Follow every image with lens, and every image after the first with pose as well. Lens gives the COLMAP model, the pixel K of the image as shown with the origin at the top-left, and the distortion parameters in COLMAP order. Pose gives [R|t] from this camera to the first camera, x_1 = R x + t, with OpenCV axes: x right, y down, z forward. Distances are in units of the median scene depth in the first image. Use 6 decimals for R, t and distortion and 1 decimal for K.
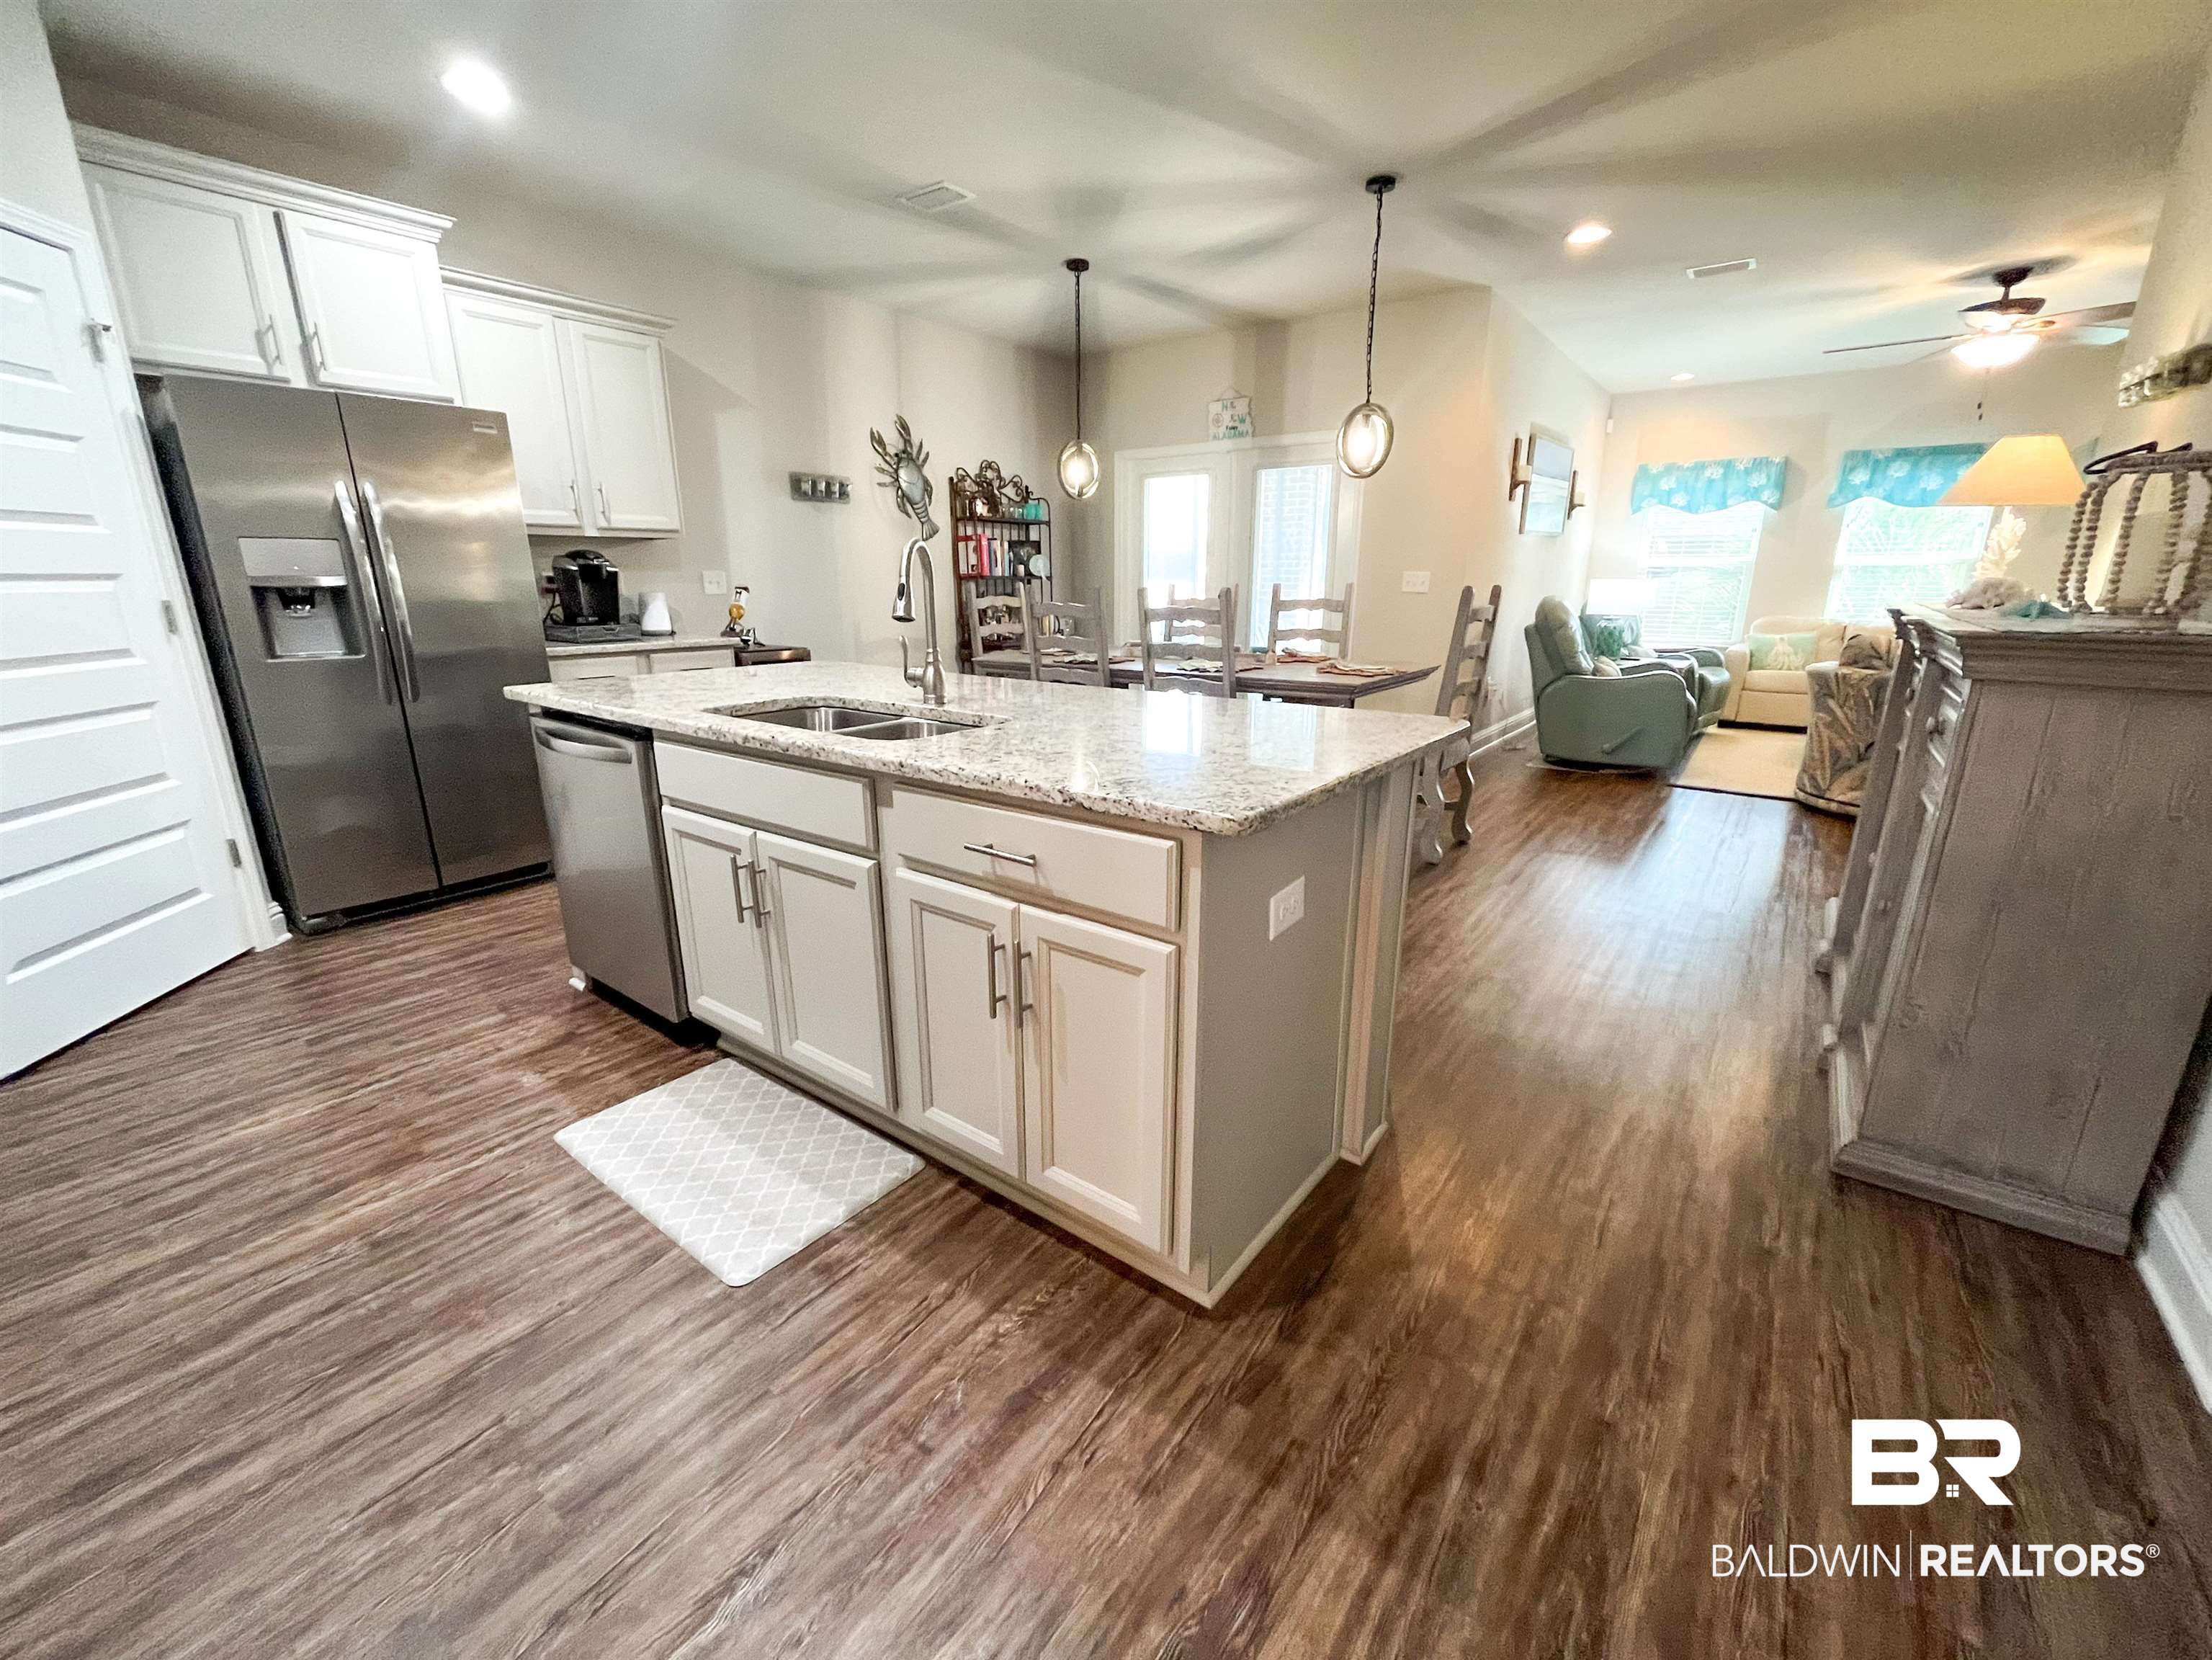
lens RADIAL K [[903.4, 0, 1106.6], [0, 903.4, 829.3], [0, 0, 1]] dist [-0.003280, 0.000354]
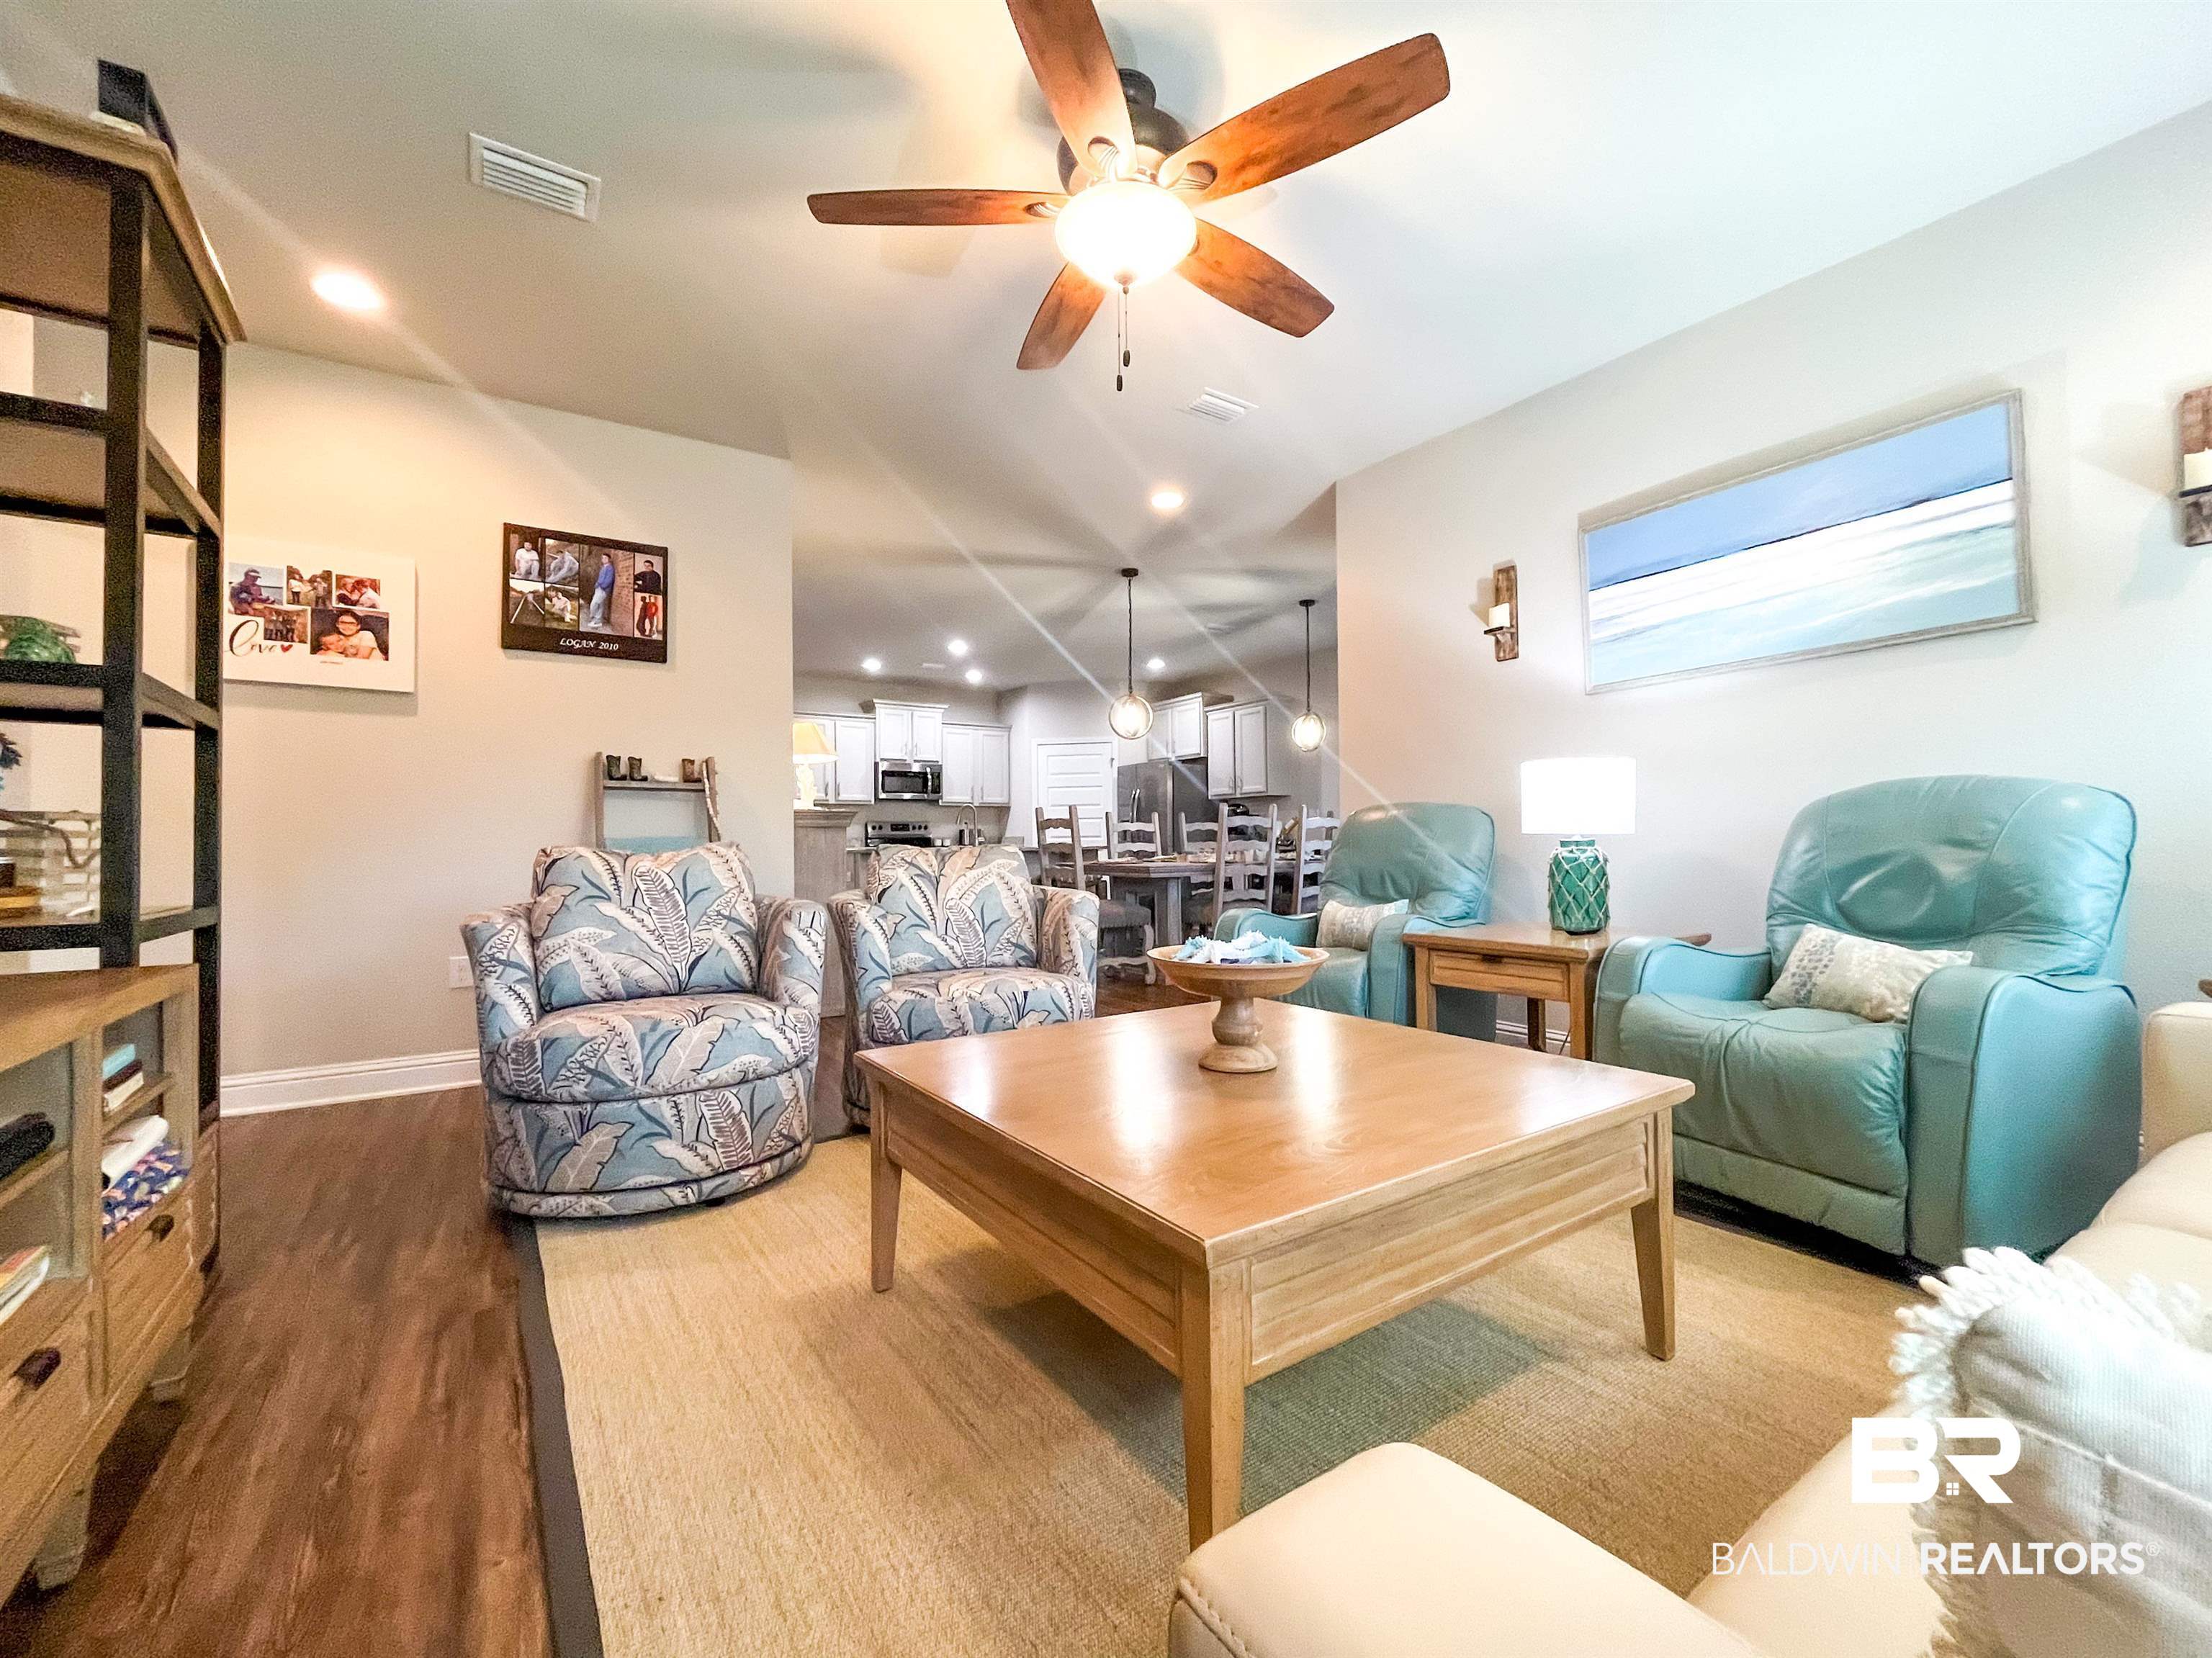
lens RADIAL K [[903.2, 0, 1115.5], [0, 903.2, 845.2], [0, 0, 1]] dist [-0.003280, 0.000354]
pose [[-0.321014, 0.008442, -0.947037, 1.681752], [-0.245296, 0.965097, 0.091750, -0.341208], [0.914757, 0.261757, -0.307739, 1.453252]]
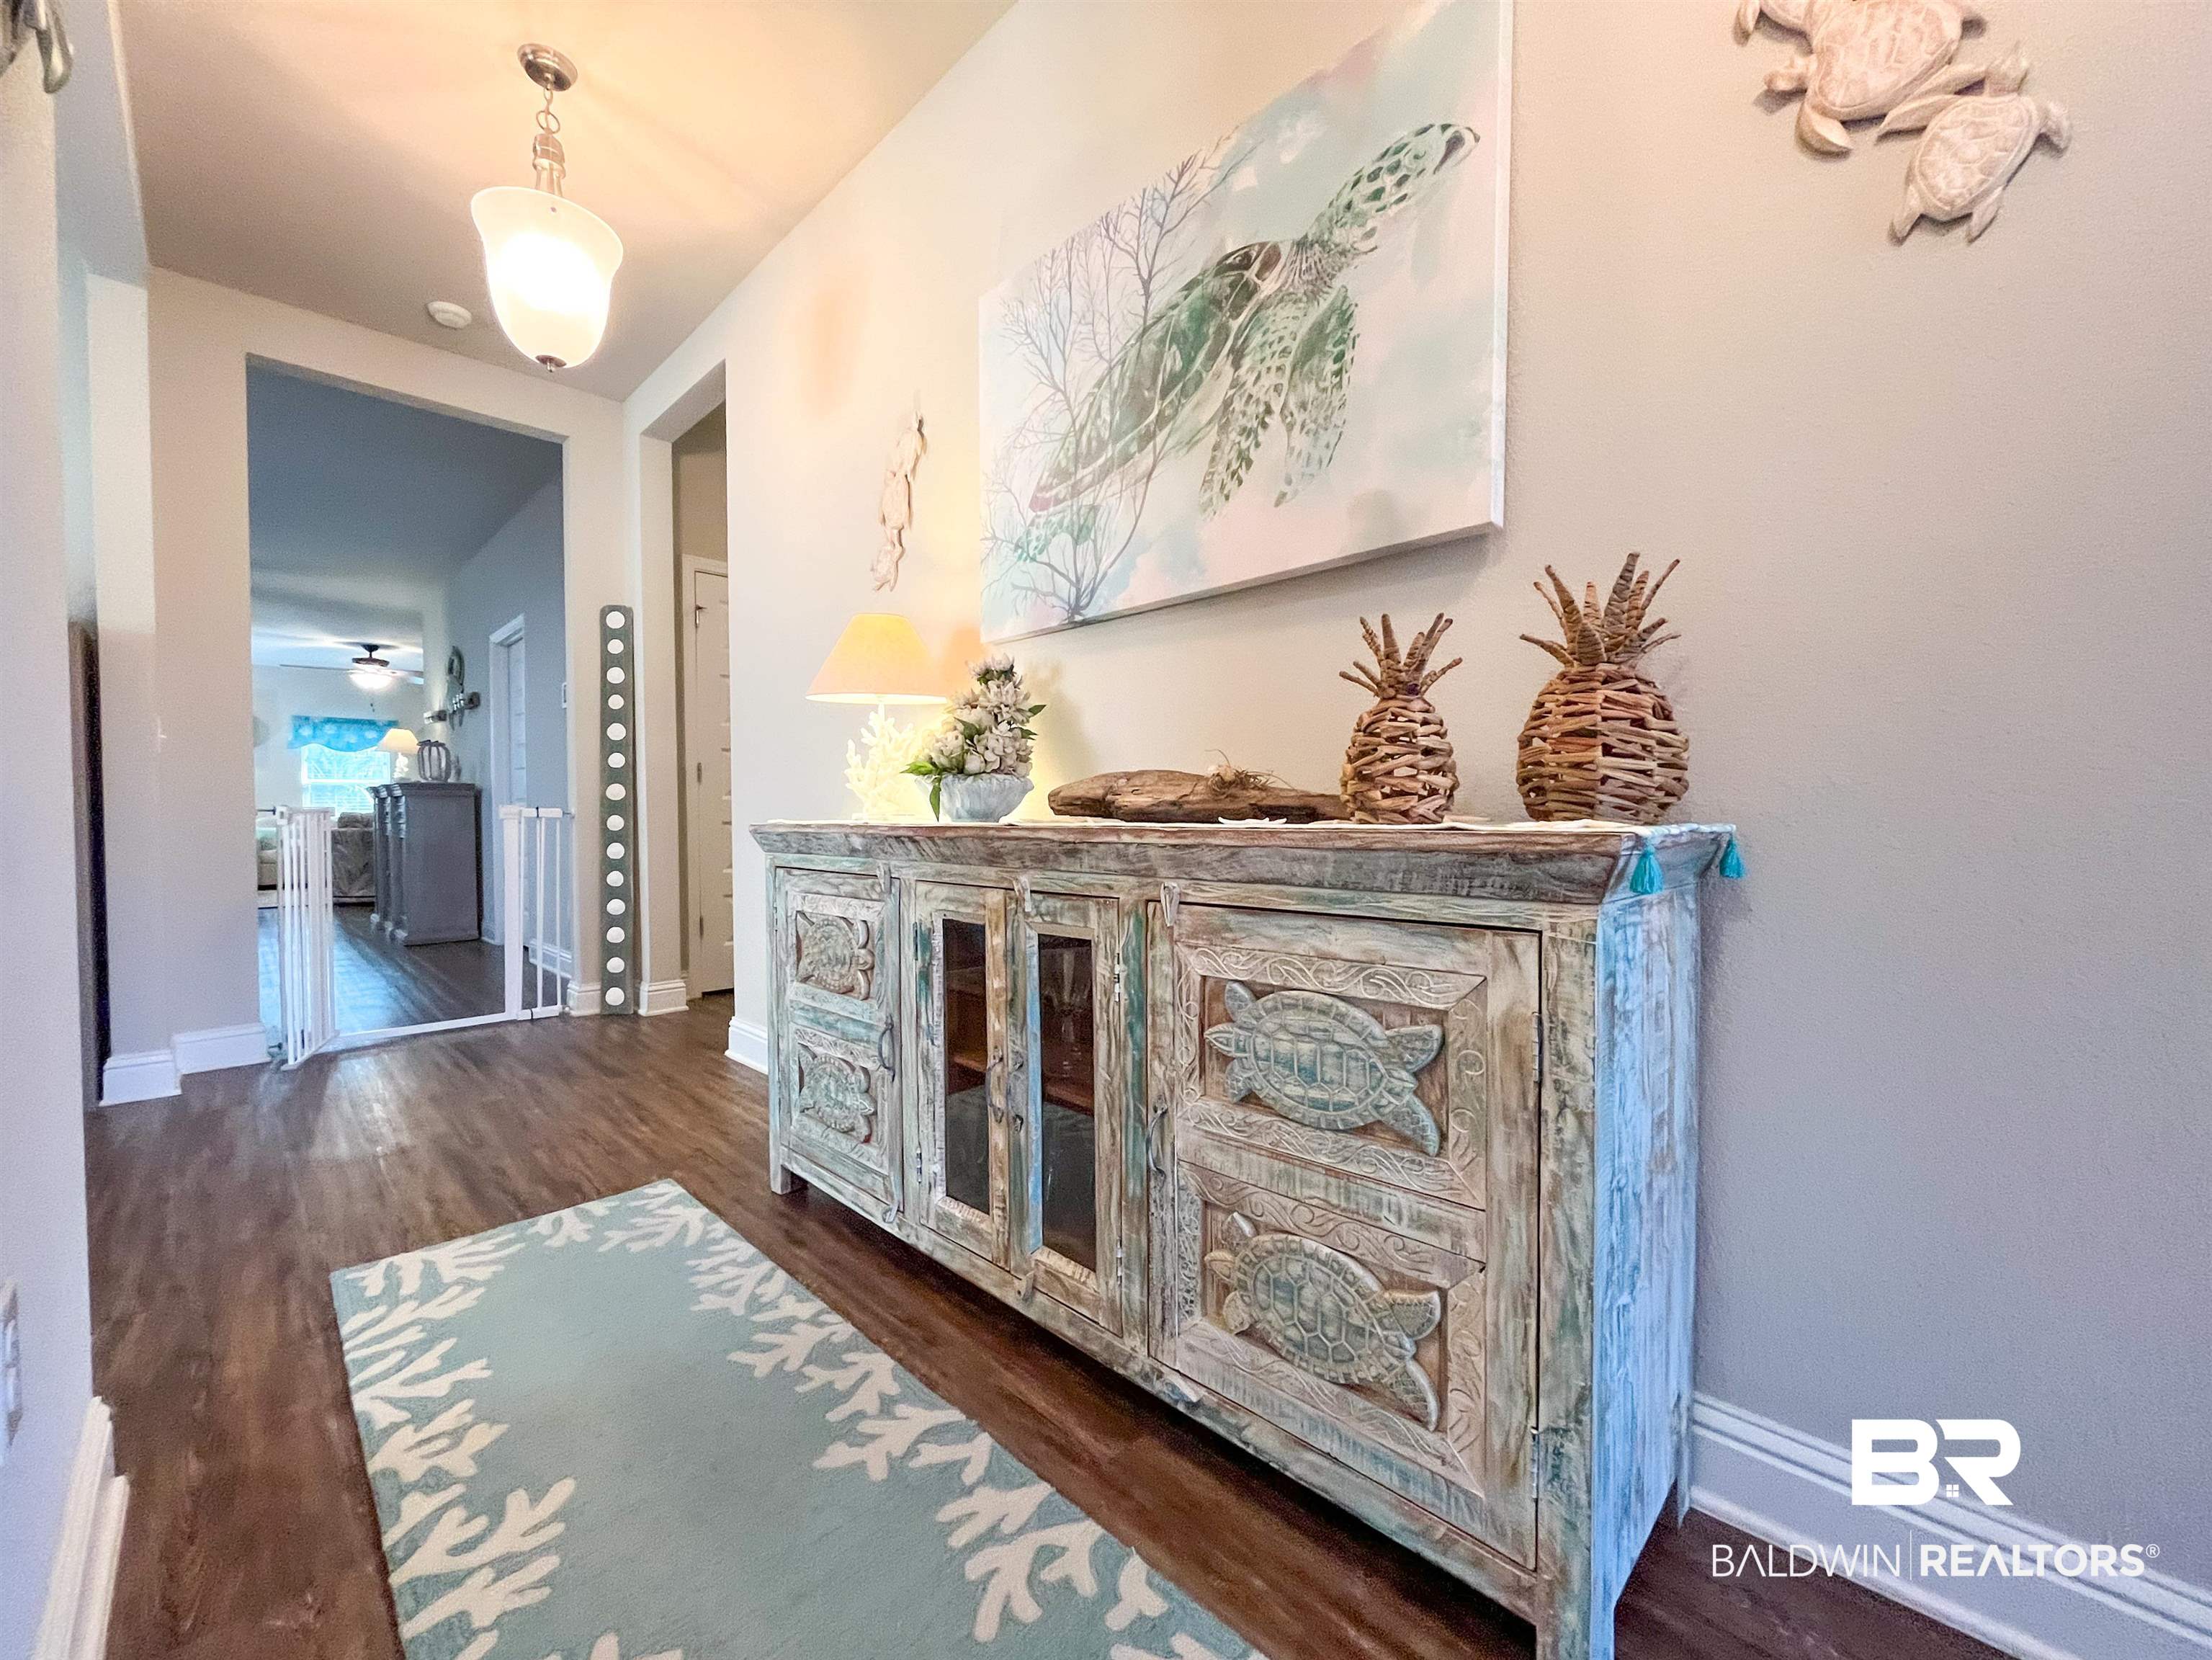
lens RADIAL K [[903.4, 0, 1109.4], [0, 903.4, 832.3], [0, 0, 1]] dist [-0.003280, 0.000354]
pose [[0.141617, -0.025480, 0.989594, -0.972218], [0.274870, 0.961371, -0.014582, 0.347758], [-0.950995, 0.274075, 0.143150, -0.948760]]
